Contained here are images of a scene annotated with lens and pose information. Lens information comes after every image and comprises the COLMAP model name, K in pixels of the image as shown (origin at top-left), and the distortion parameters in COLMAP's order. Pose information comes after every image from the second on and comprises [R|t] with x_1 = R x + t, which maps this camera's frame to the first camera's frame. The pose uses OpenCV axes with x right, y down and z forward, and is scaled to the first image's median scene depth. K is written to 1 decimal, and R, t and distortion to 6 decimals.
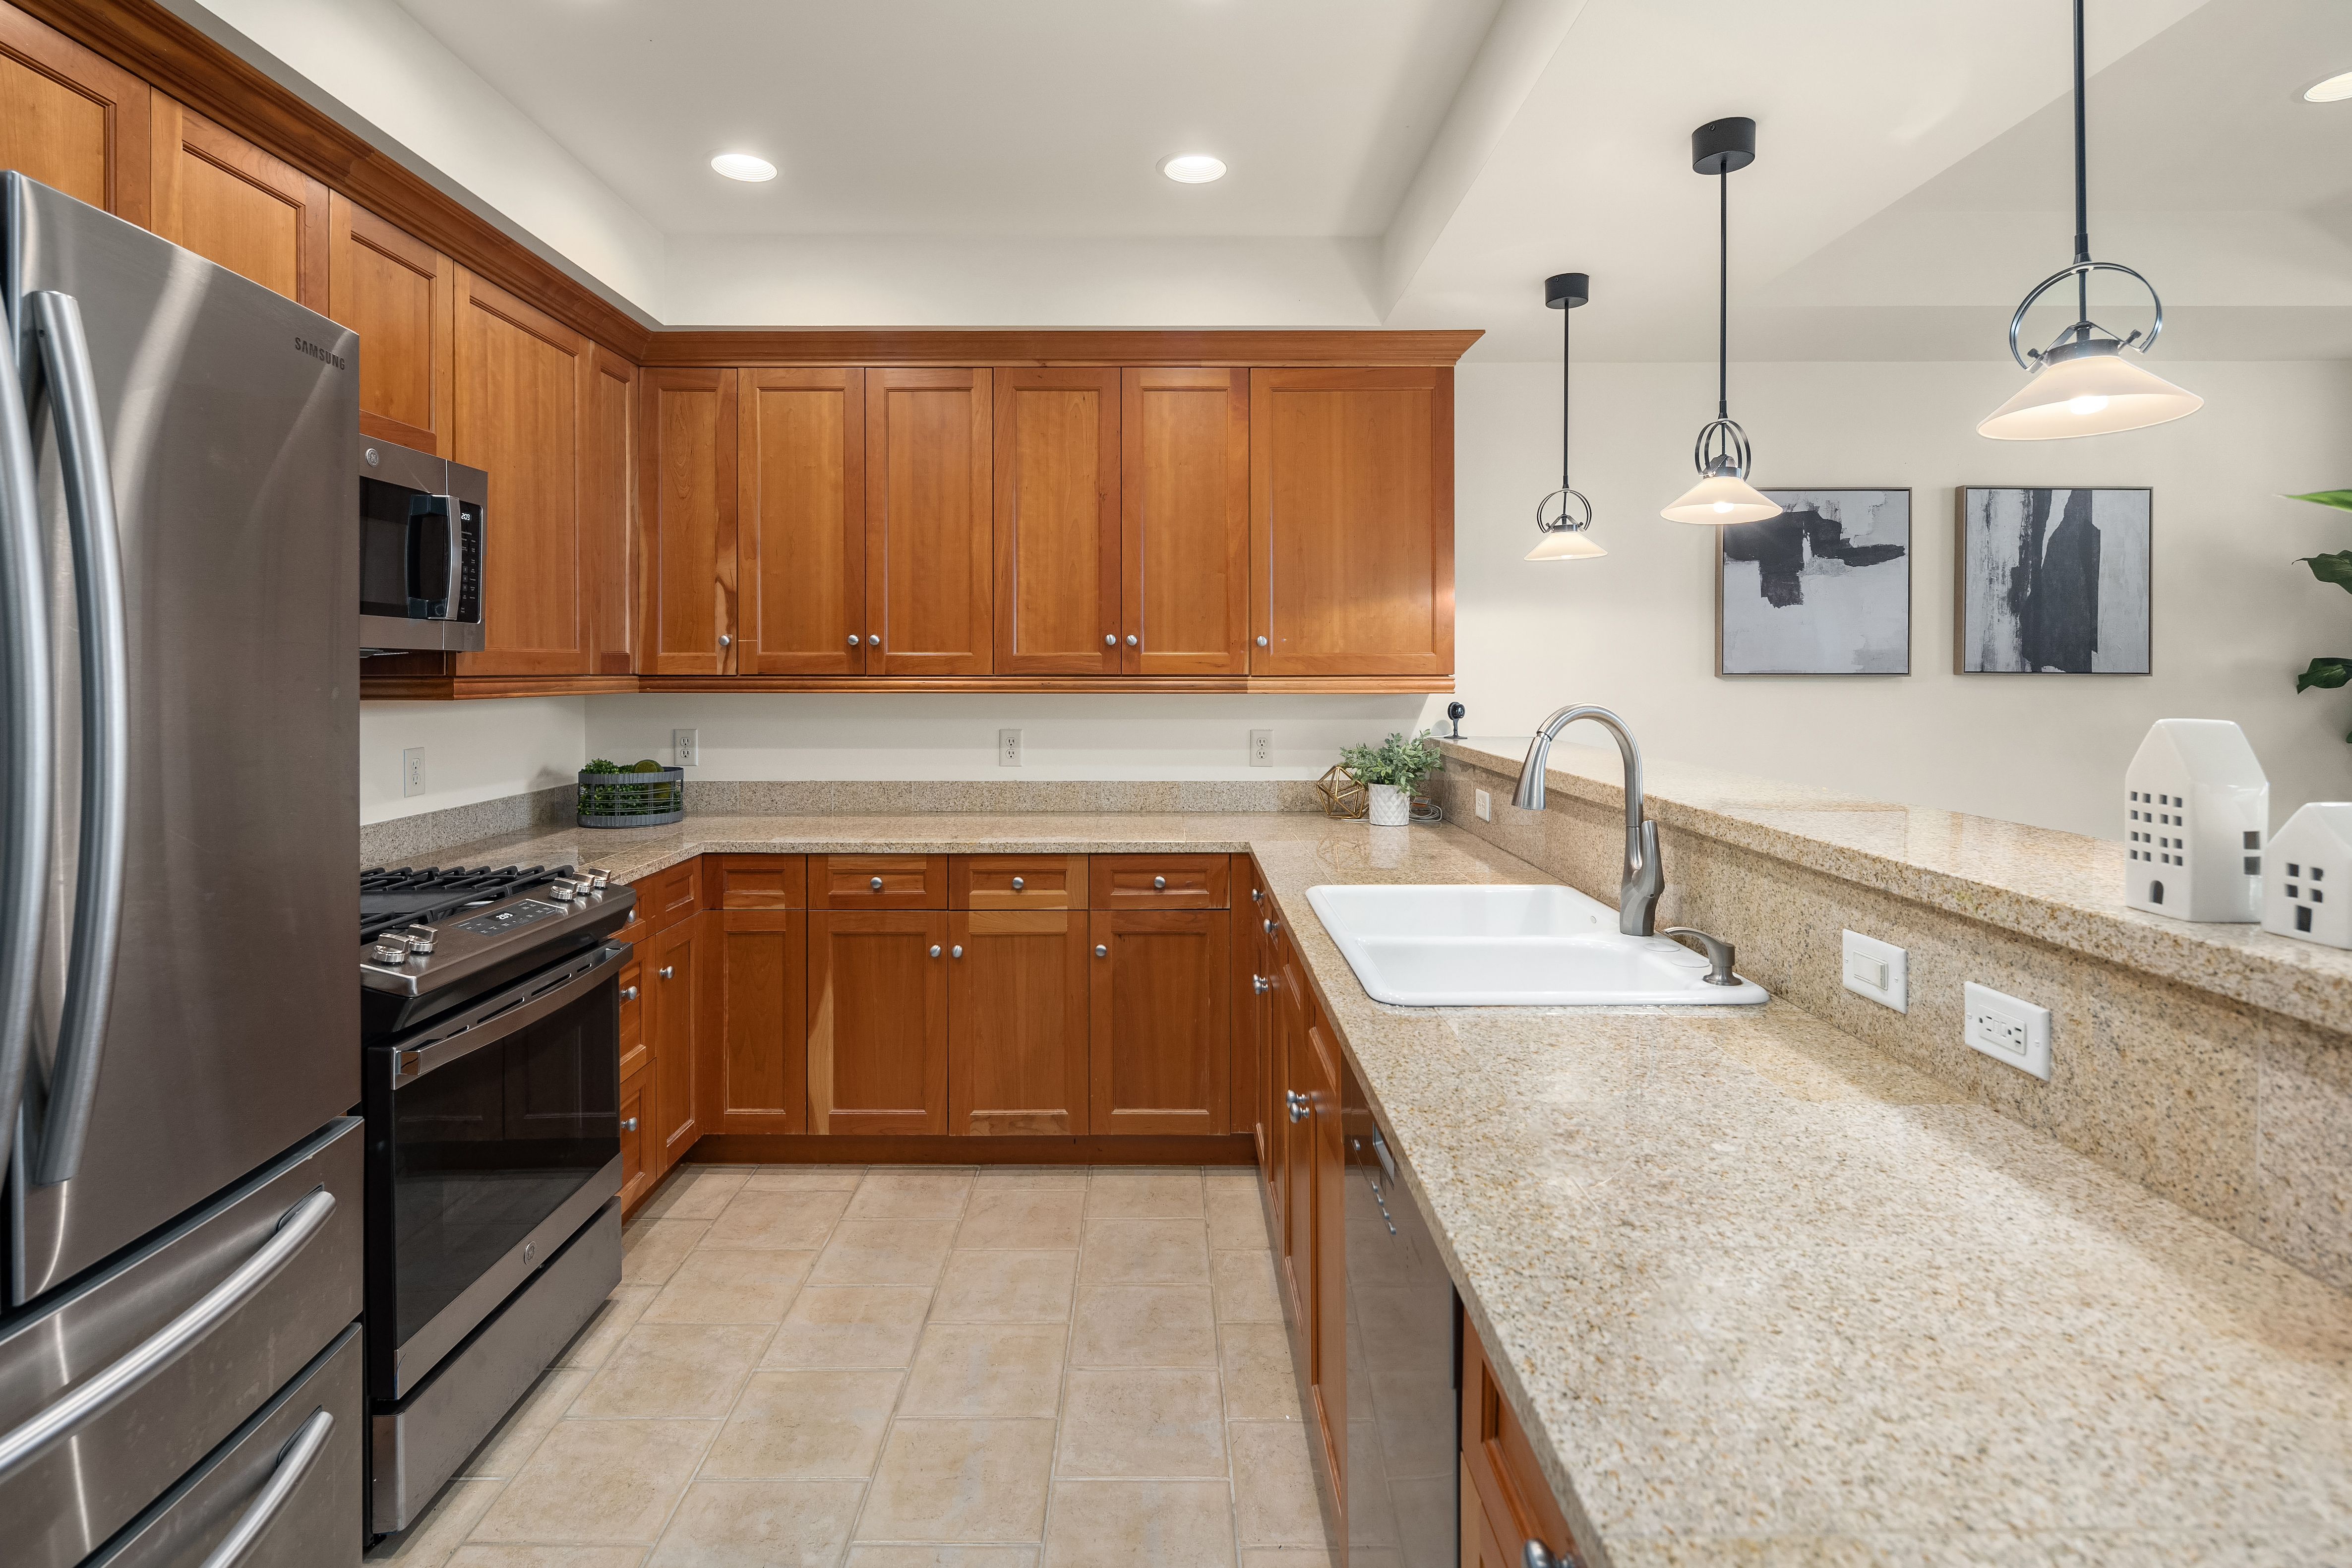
lens RADIAL K [[1151.5, 0, 1156.5], [0, 1151.5, 668.8], [0, 0, 1]] dist [-0.002662, -0.000899]
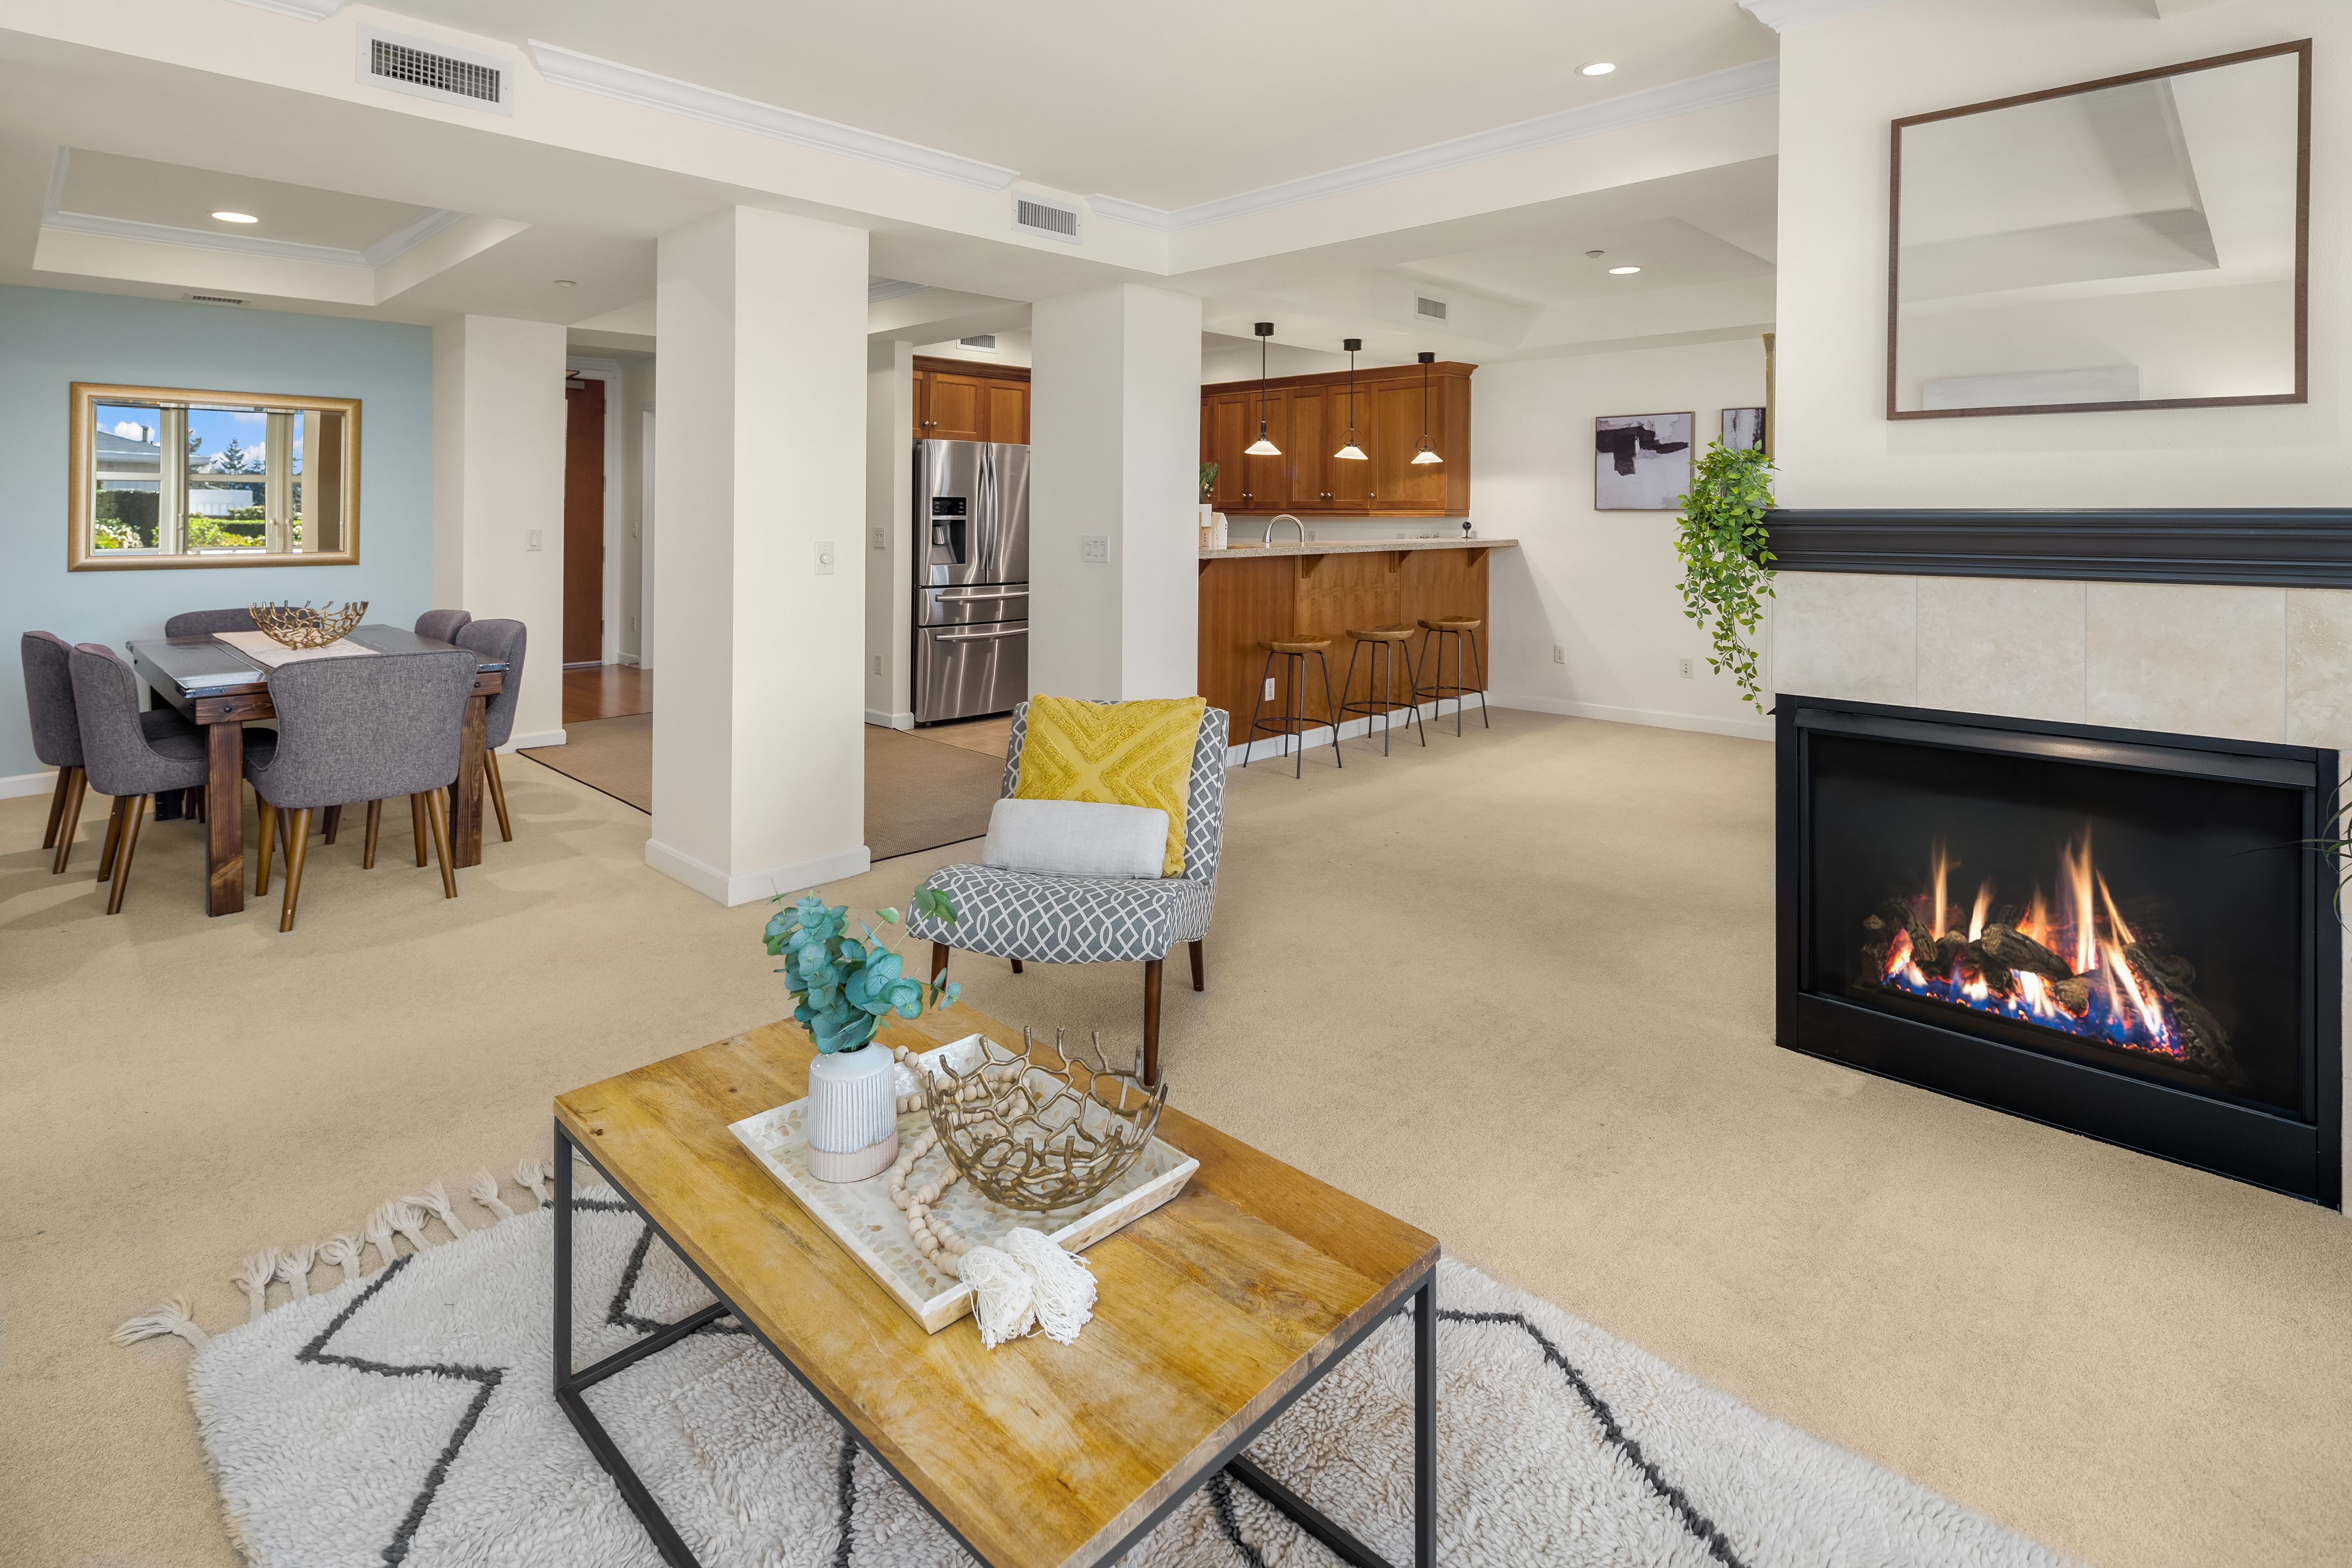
lens RADIAL K [[1151.5, 0, 1128.1], [0, 1151.5, 505.9], [0, 0, 1]] dist [-0.002662, -0.000899]
pose [[0.702707, -0.000154, -0.711480, 1.446535], [-0.003429, 0.999988, -0.003604, 0.009597], [0.711471, 0.004972, 0.702697, -1.070704]]
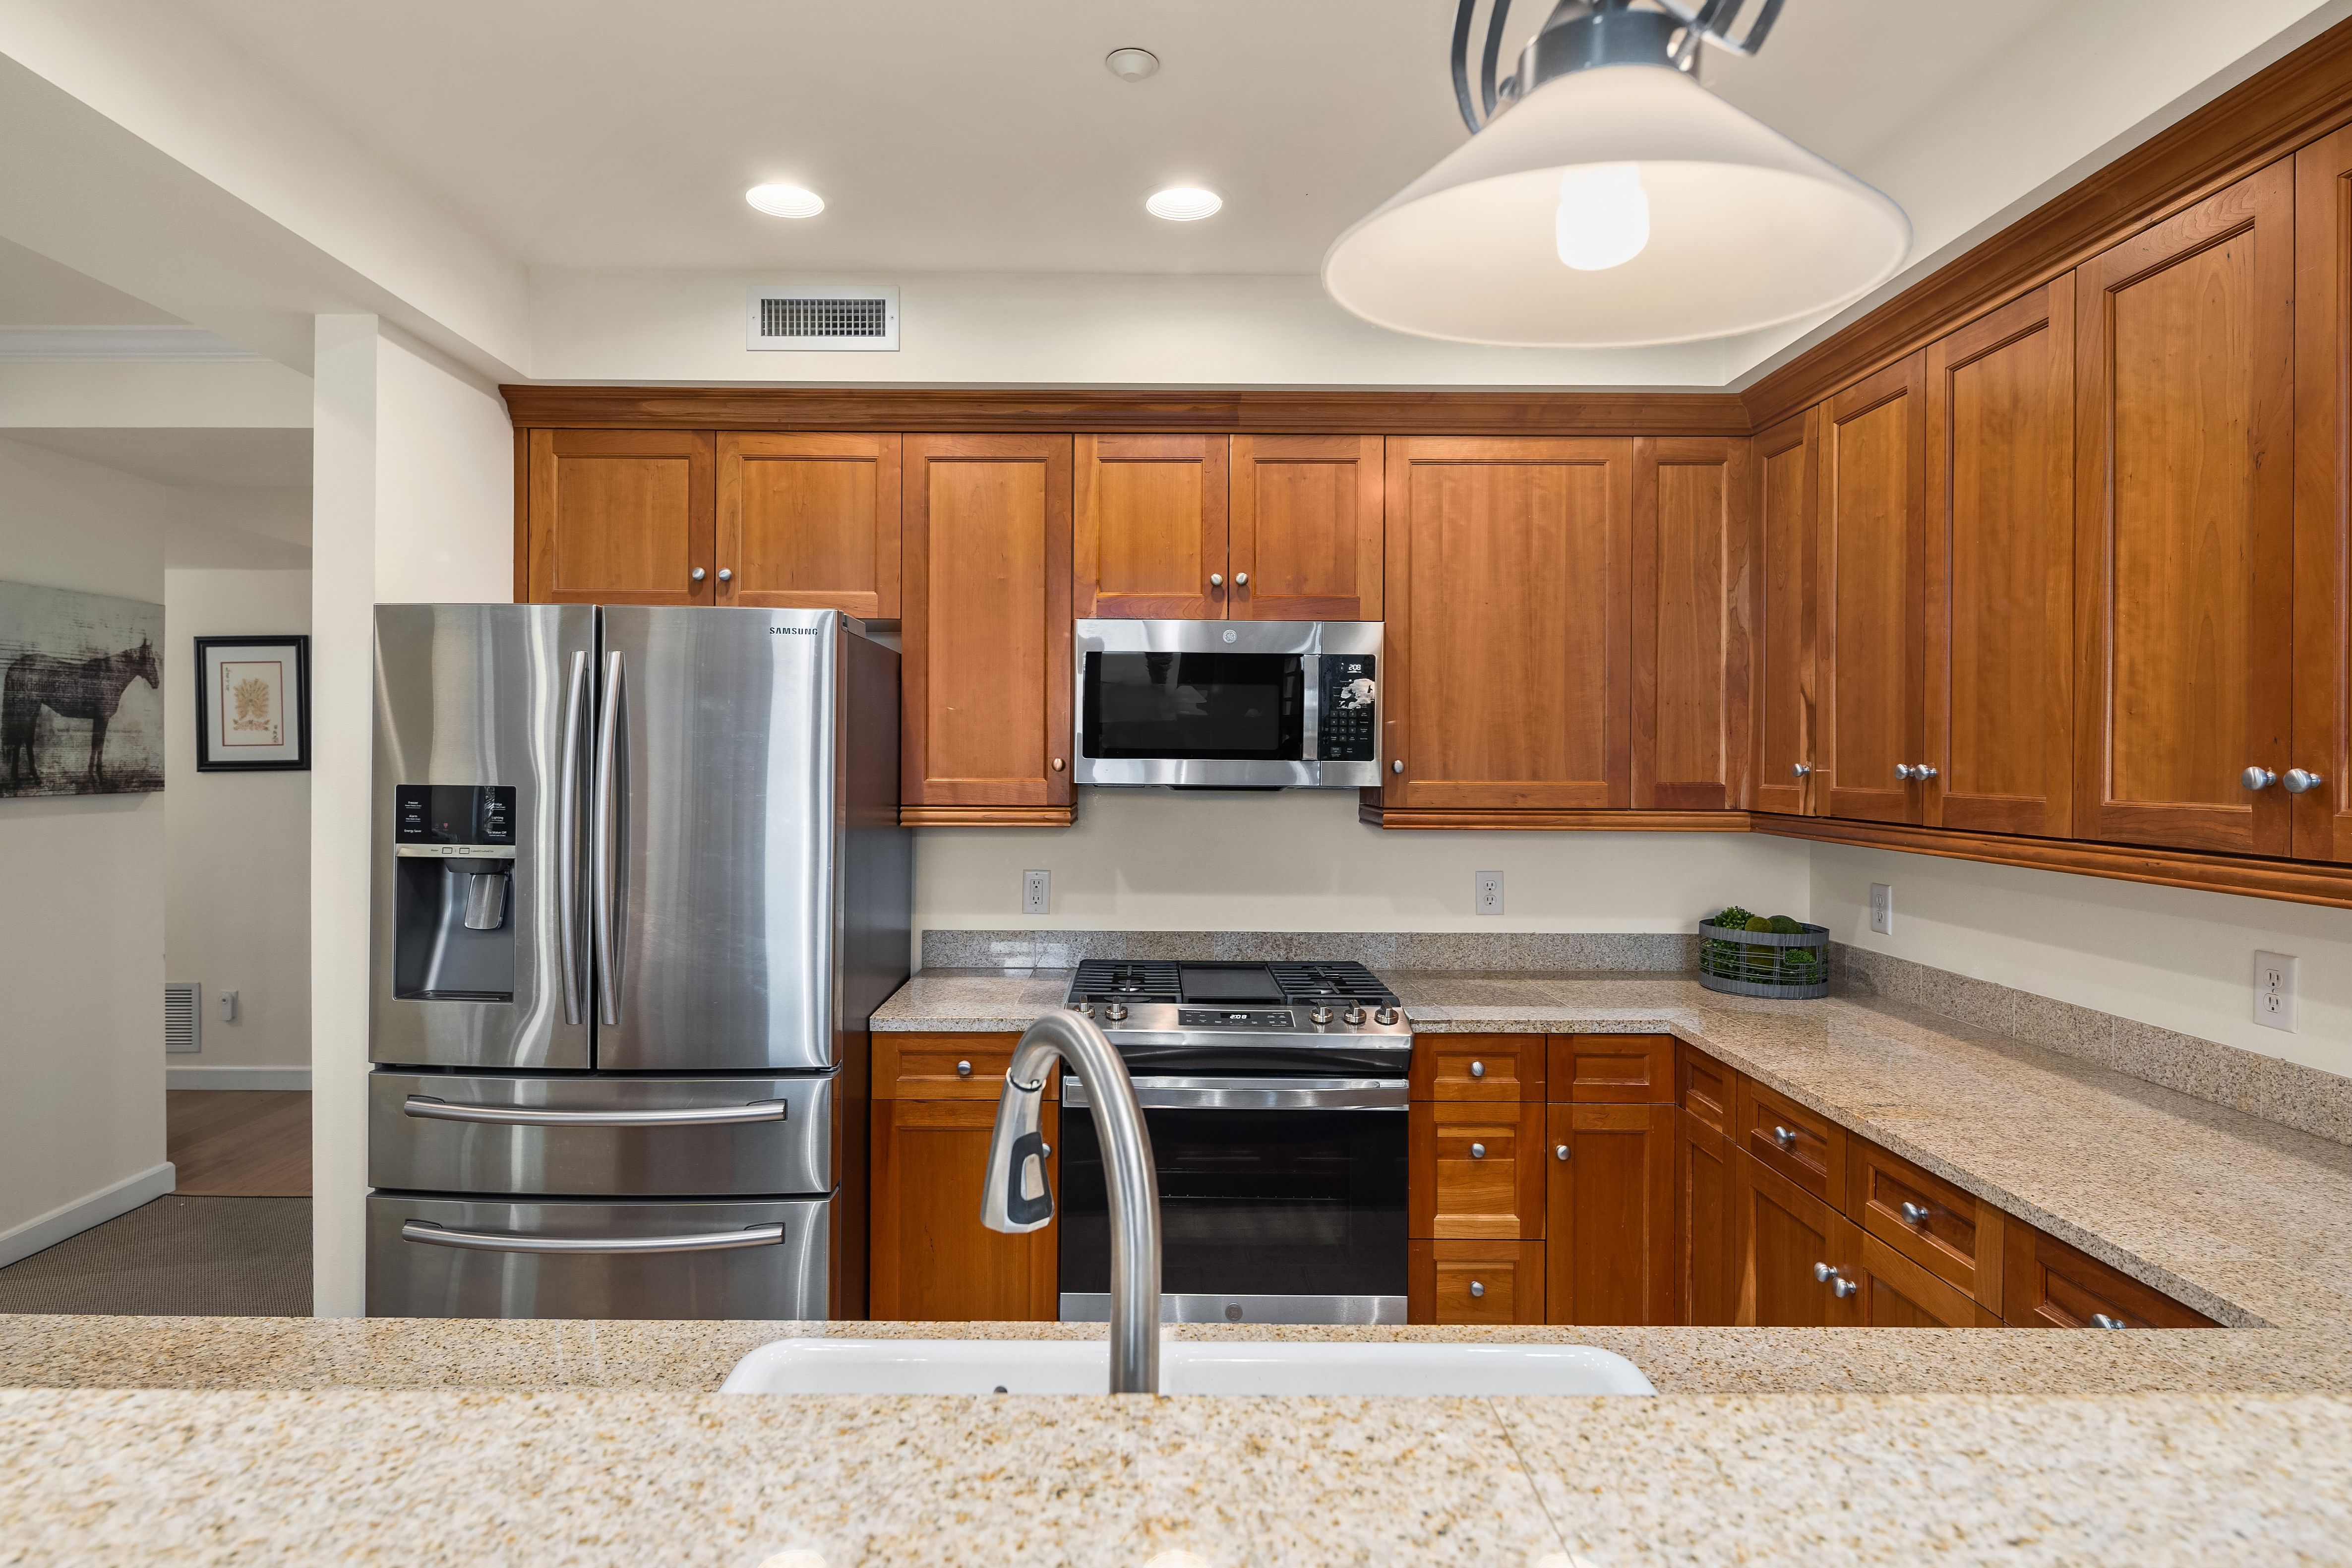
lens RADIAL K [[1228.4, 0, 1138.3], [0, 1228.4, 763.6], [0, 0, 1]] dist [0.001825, -0.001849]
pose [[0.002302, 0.005250, -0.999984, 0.429378], [-0.004793, 0.999975, 0.005239, -0.031013], [0.999986, 0.004780, 0.002327, 0.560423]]
